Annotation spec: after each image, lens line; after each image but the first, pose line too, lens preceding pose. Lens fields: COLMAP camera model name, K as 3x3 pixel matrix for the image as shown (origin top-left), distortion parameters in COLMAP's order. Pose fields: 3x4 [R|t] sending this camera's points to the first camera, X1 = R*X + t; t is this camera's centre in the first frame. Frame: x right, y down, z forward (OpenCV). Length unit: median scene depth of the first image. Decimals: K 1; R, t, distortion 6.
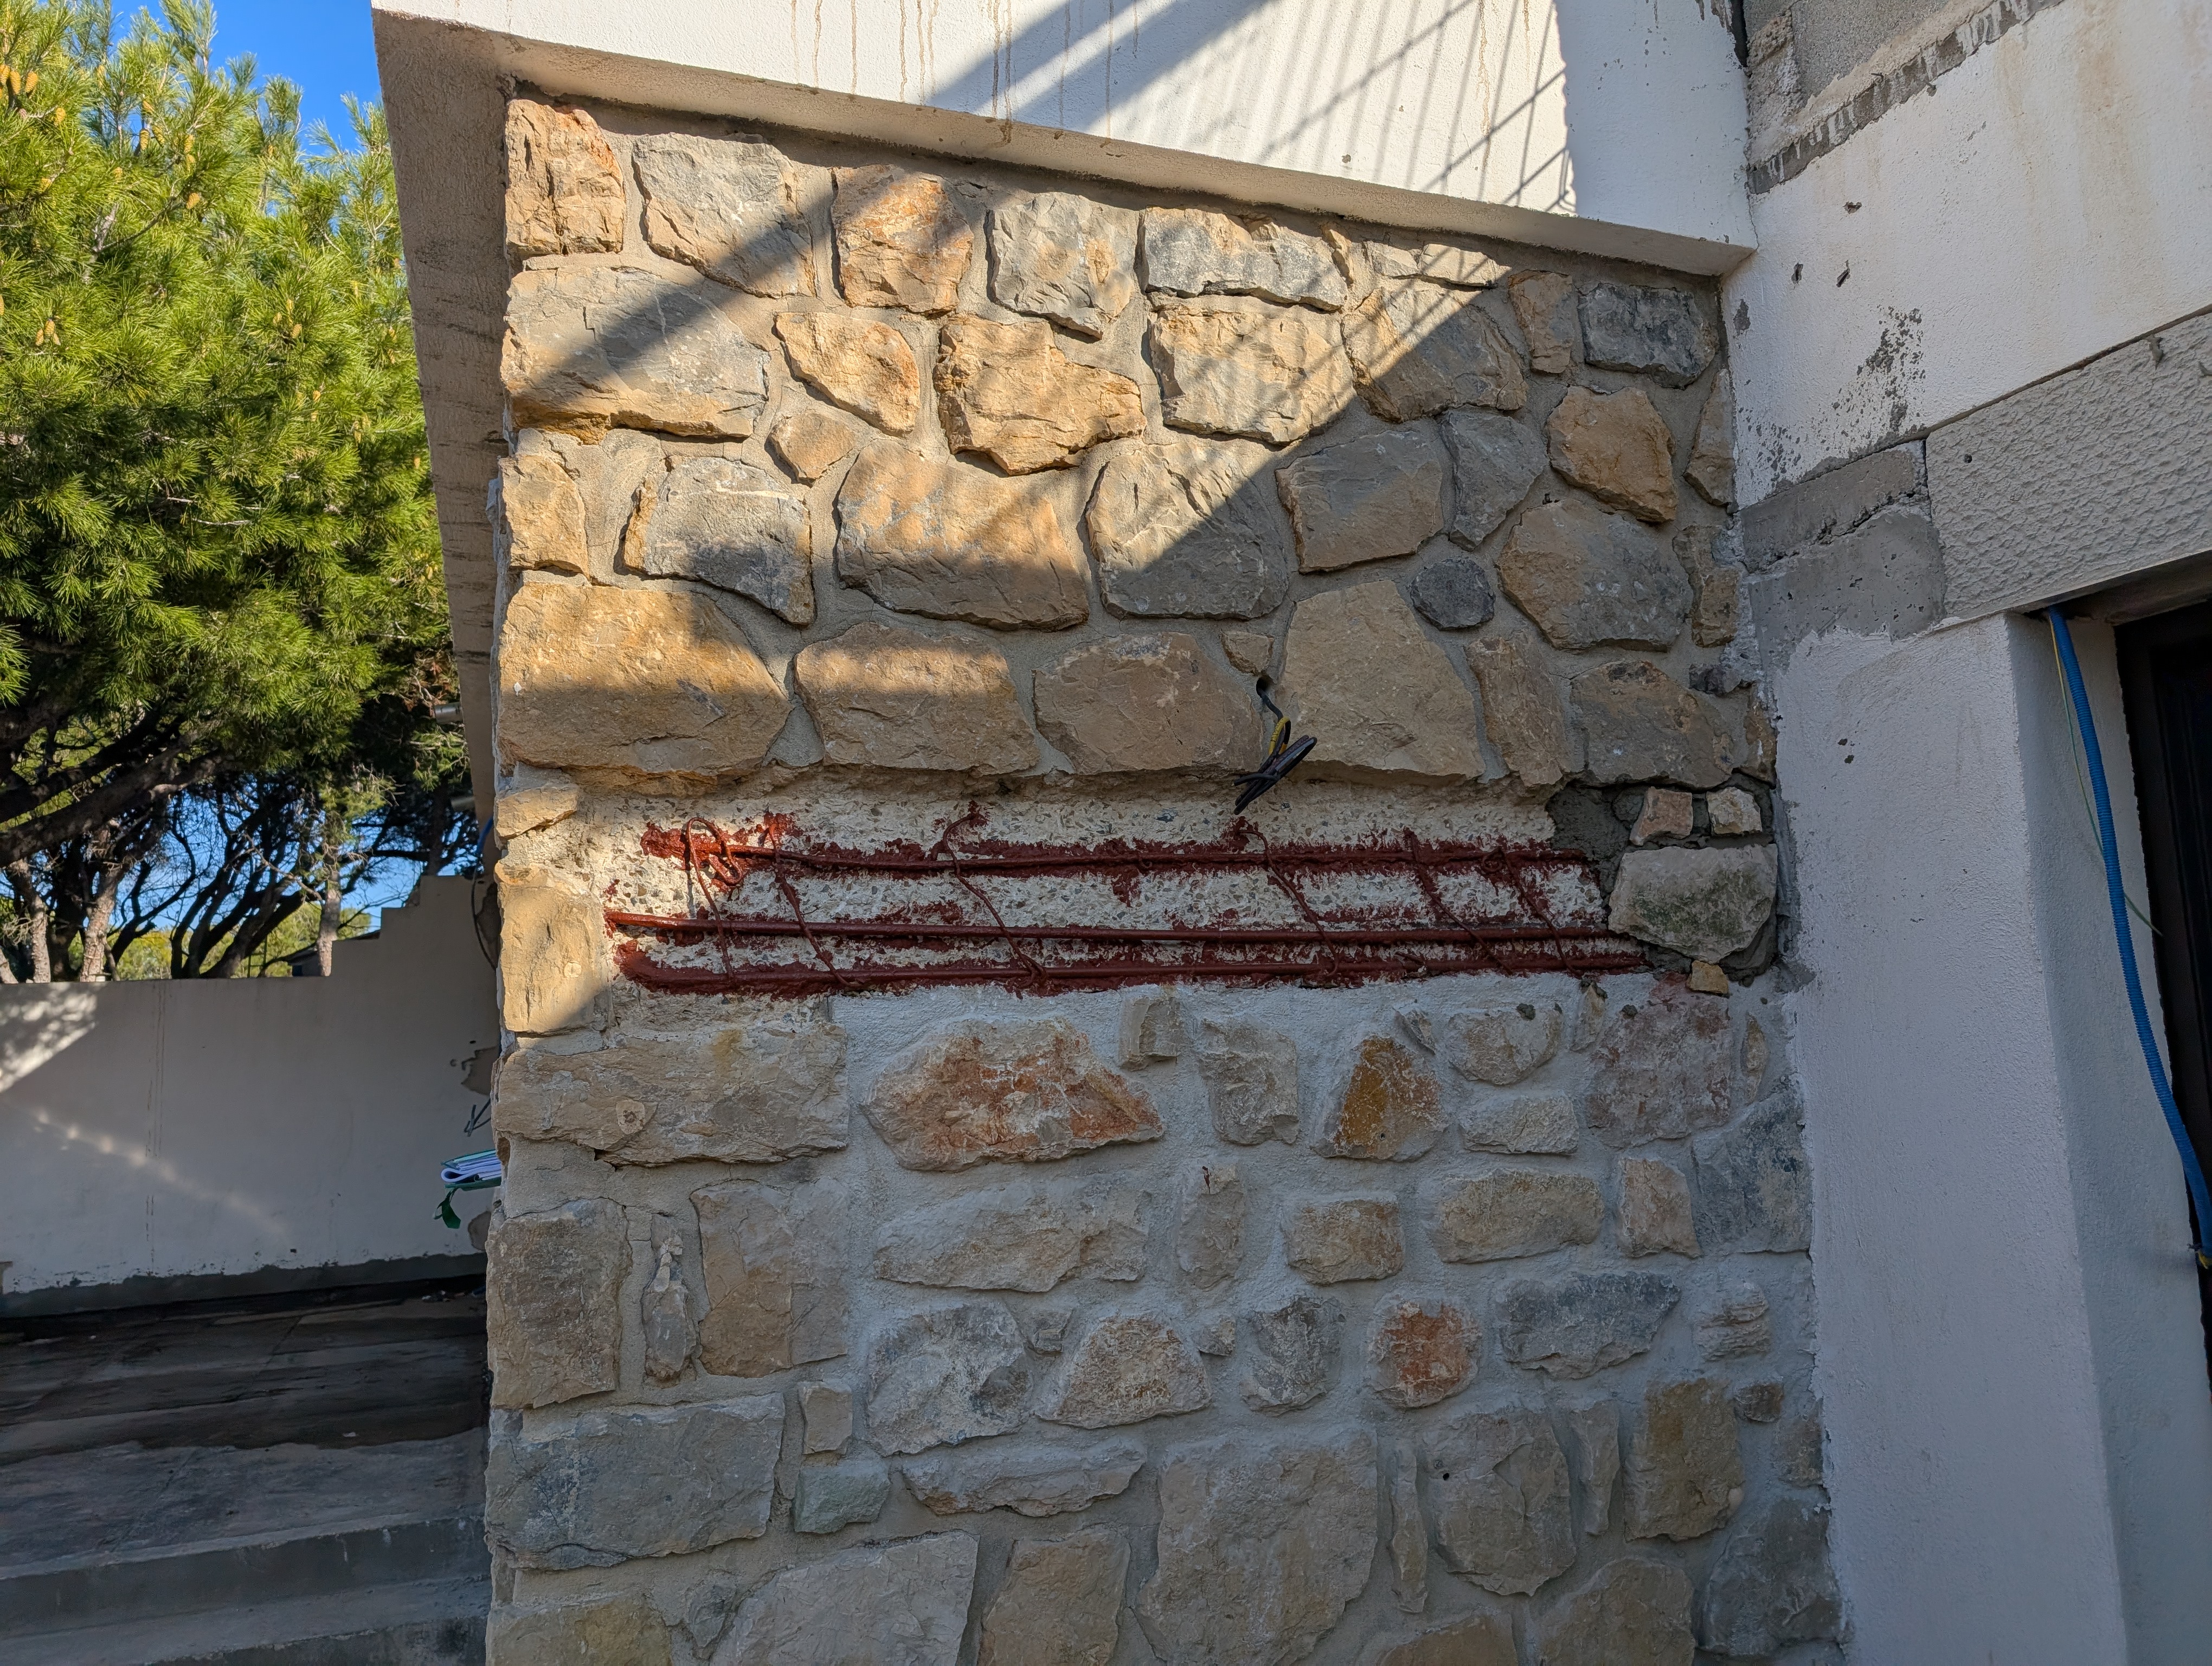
lens RADIAL K [[1767.5, 0, 1106.0], [0, 1767.5, 833.0], [0, 0, 1]] dist [0.008672, -0.014318]
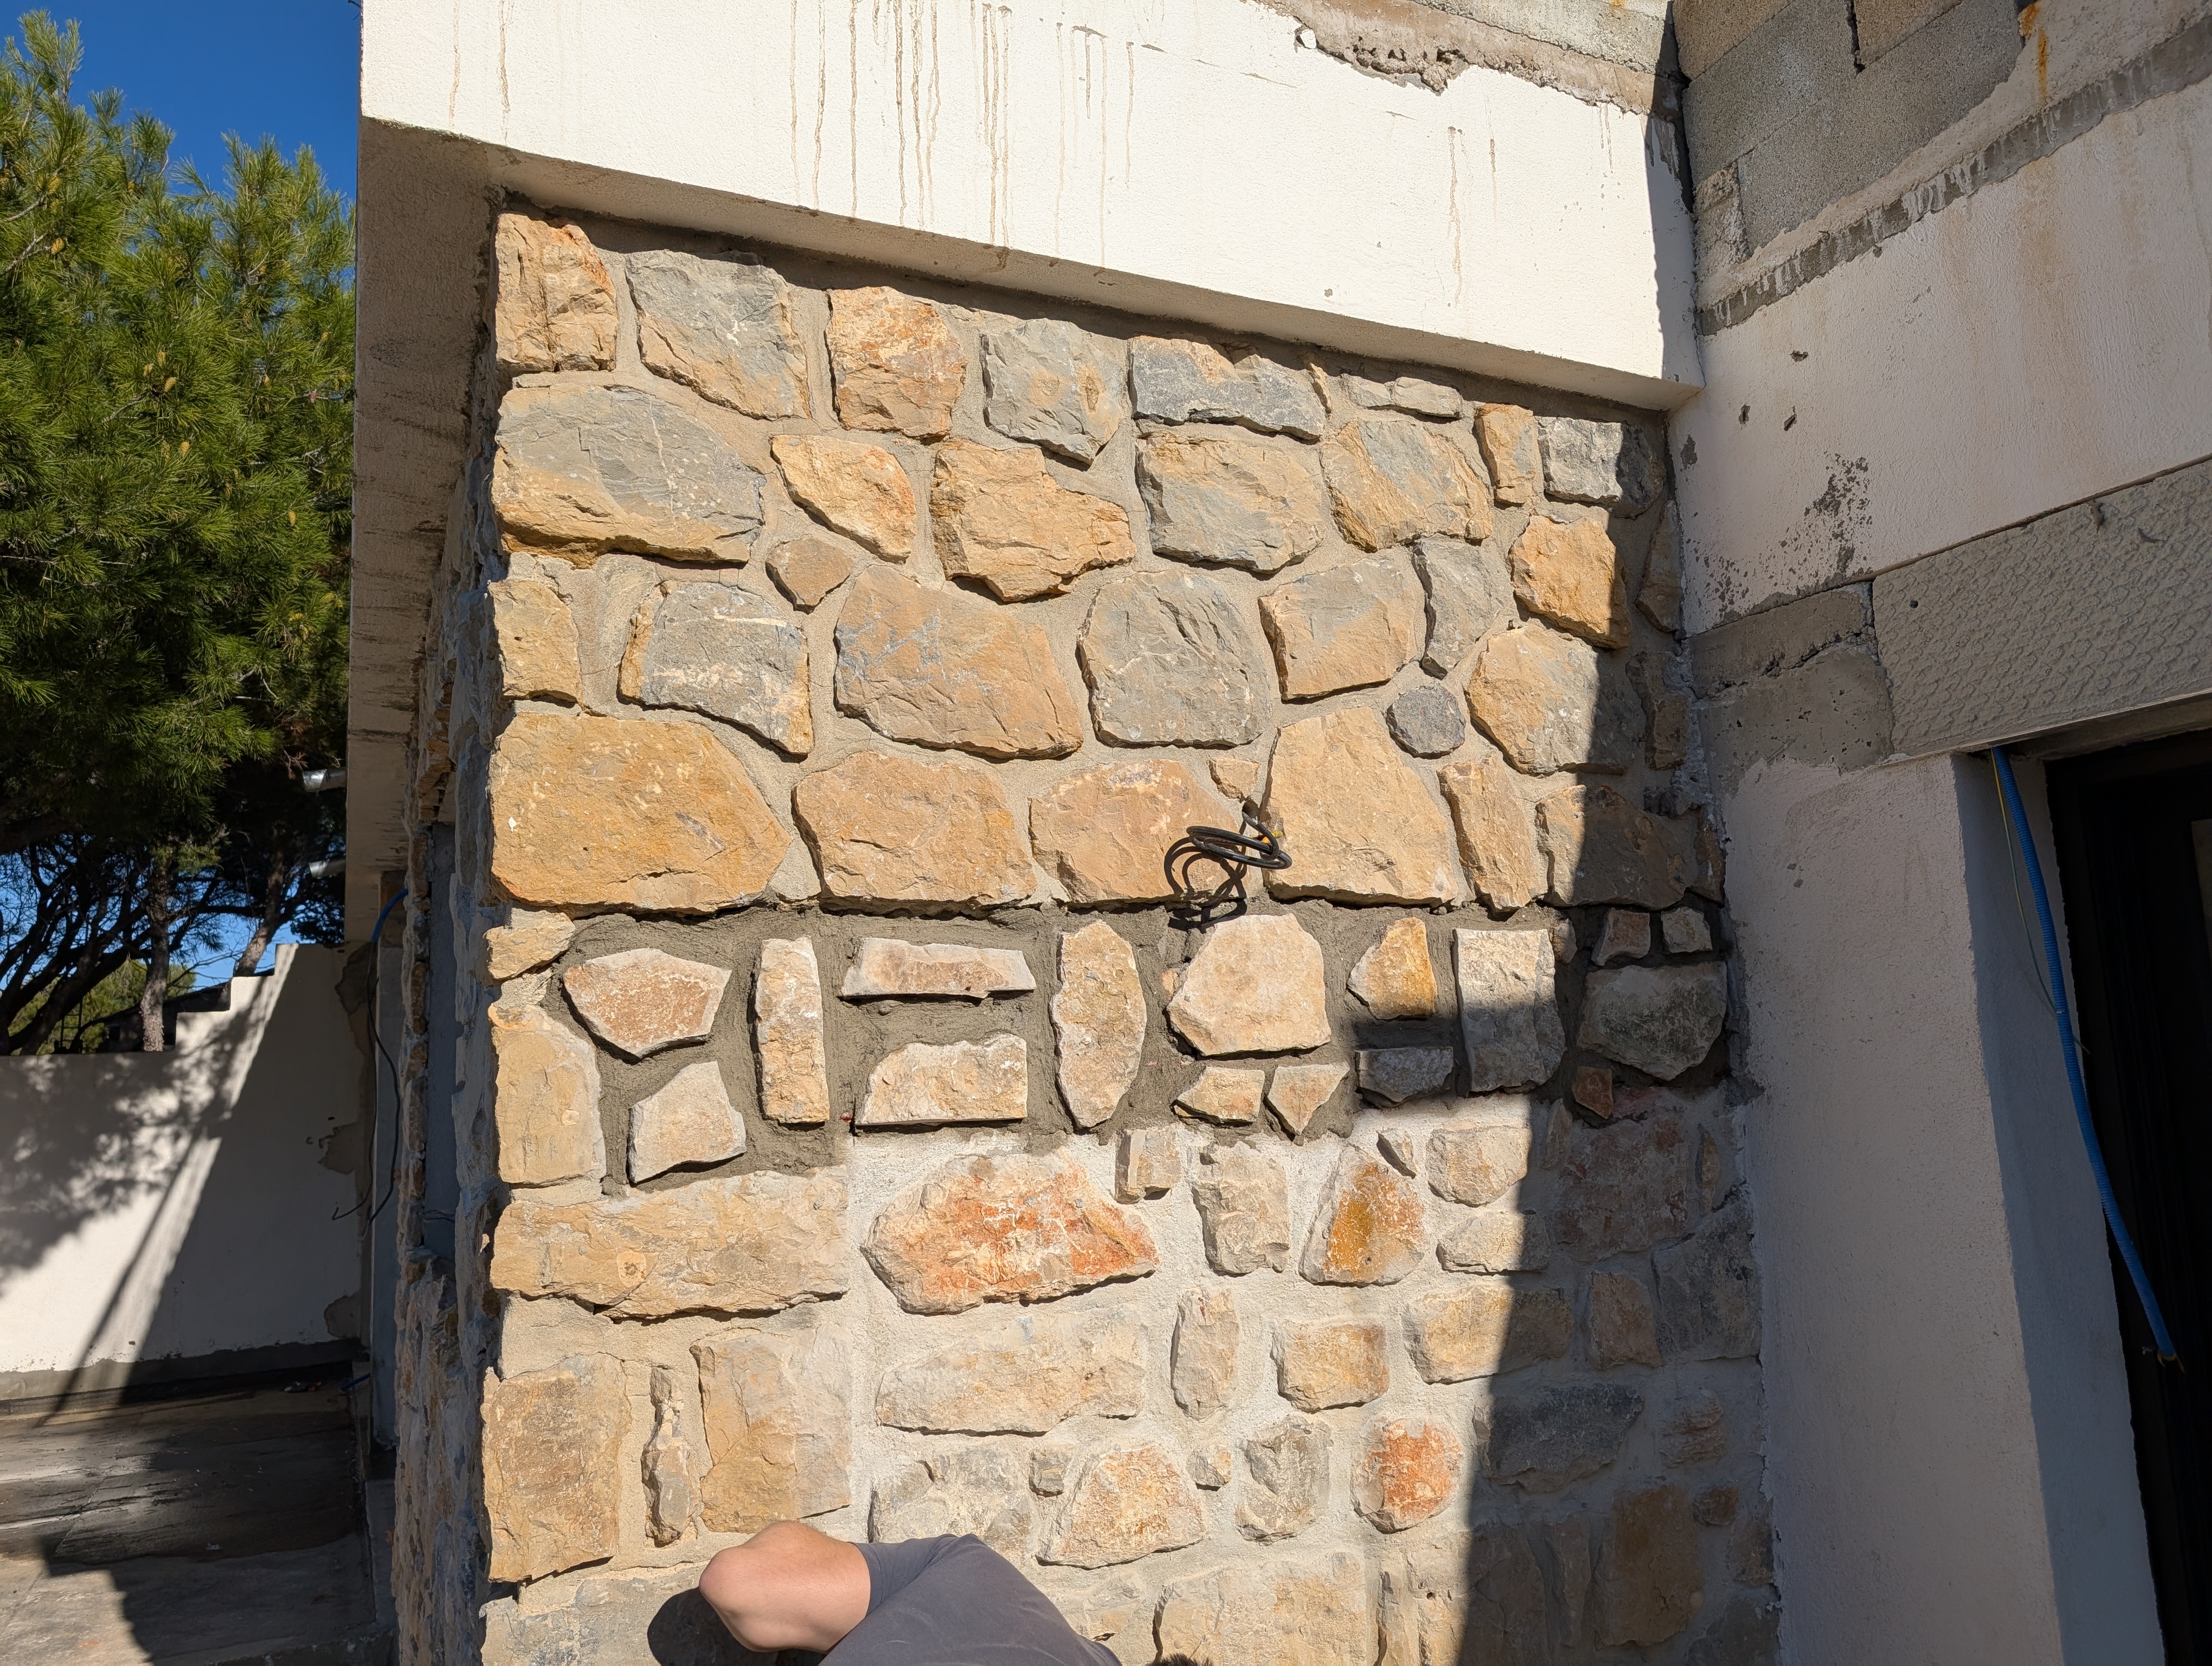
lens RADIAL K [[1767.5, 0, 1106.0], [0, 1767.5, 833.0], [0, 0, 1]] dist [0.008672, -0.014318]
pose [[0.994376, 0.005532, 0.105766, -0.100600], [-0.004113, 0.999899, -0.013621, -0.058023], [-0.105831, 0.013109, 0.994298, 0.005715]]
